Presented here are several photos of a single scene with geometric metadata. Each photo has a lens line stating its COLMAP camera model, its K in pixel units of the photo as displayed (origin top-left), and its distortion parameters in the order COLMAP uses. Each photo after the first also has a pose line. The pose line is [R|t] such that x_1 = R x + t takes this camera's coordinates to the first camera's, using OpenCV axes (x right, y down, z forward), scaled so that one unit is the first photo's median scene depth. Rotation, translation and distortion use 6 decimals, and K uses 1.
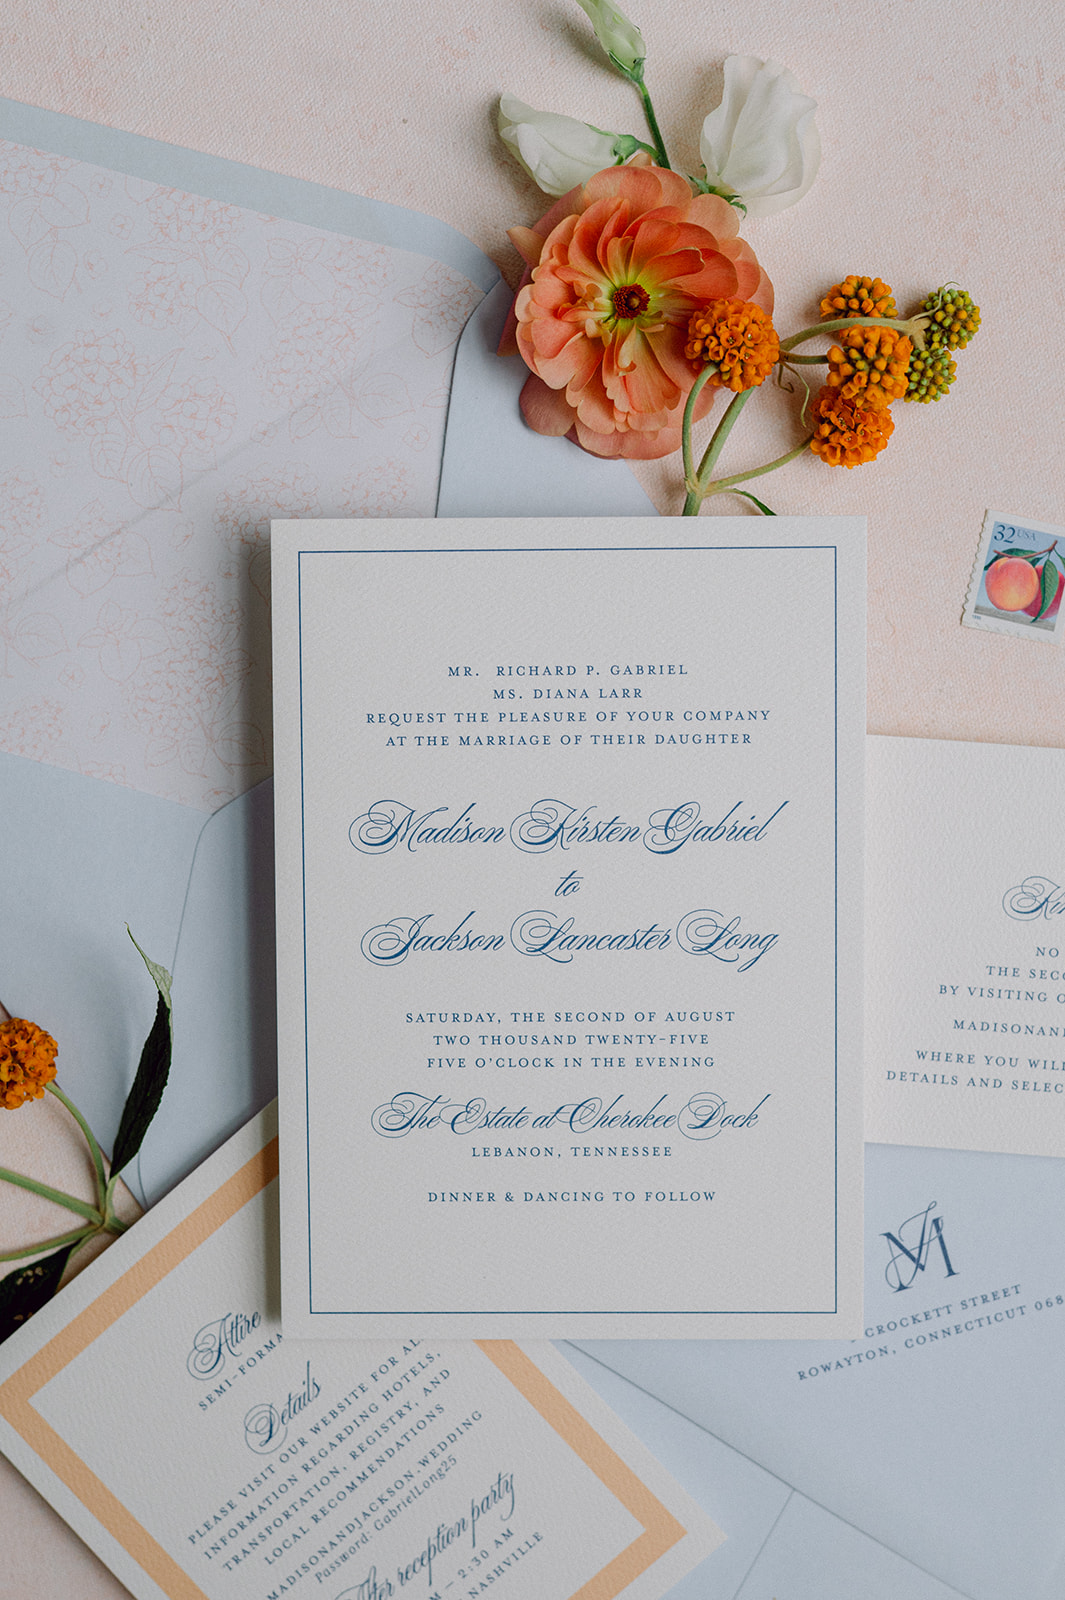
lens RADIAL K [[3410.6, 0, 532.5], [0, 3410.6, 800.0], [0, 0, 1]] dist [-0.119270, 0.274137]
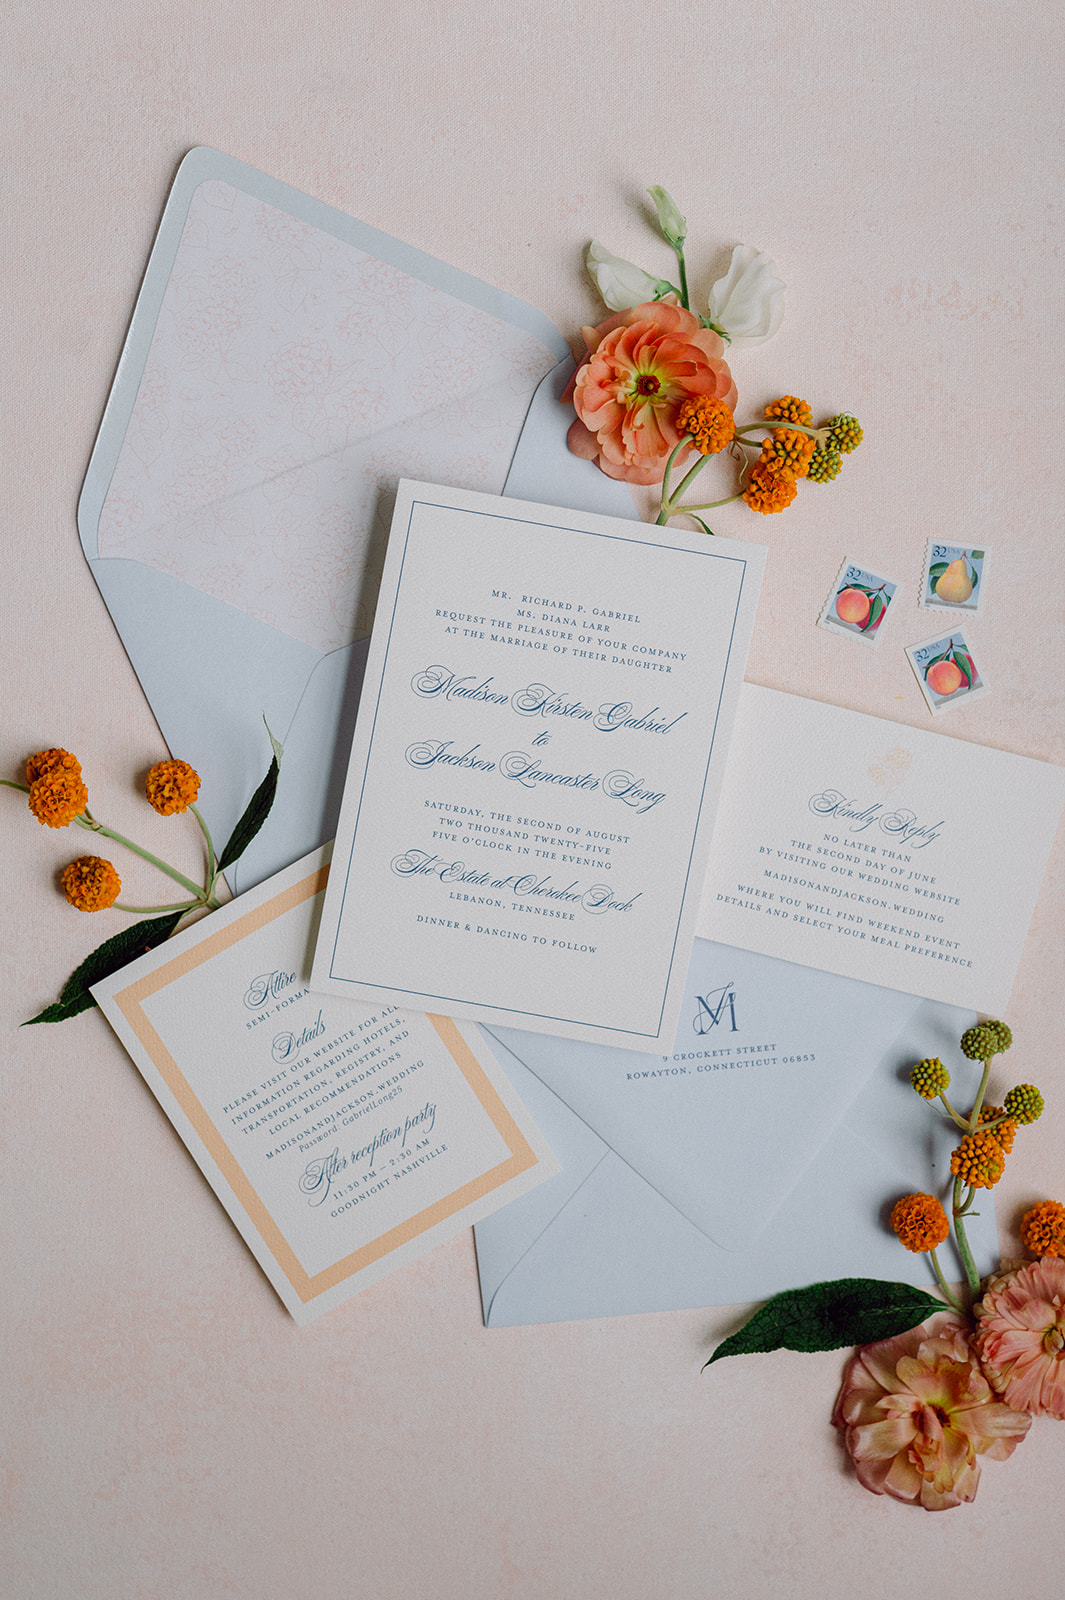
lens RADIAL K [[3410.6, 0, 532.5], [0, 3410.6, 800.0], [0, 0, 1]] dist [-0.119270, 0.274137]
pose [[0.982470, 0.185286, 0.020540, -0.020895], [-0.185442, 0.982637, 0.005928, 0.043839], [-0.019085, -0.009633, 0.999771, -0.583646]]
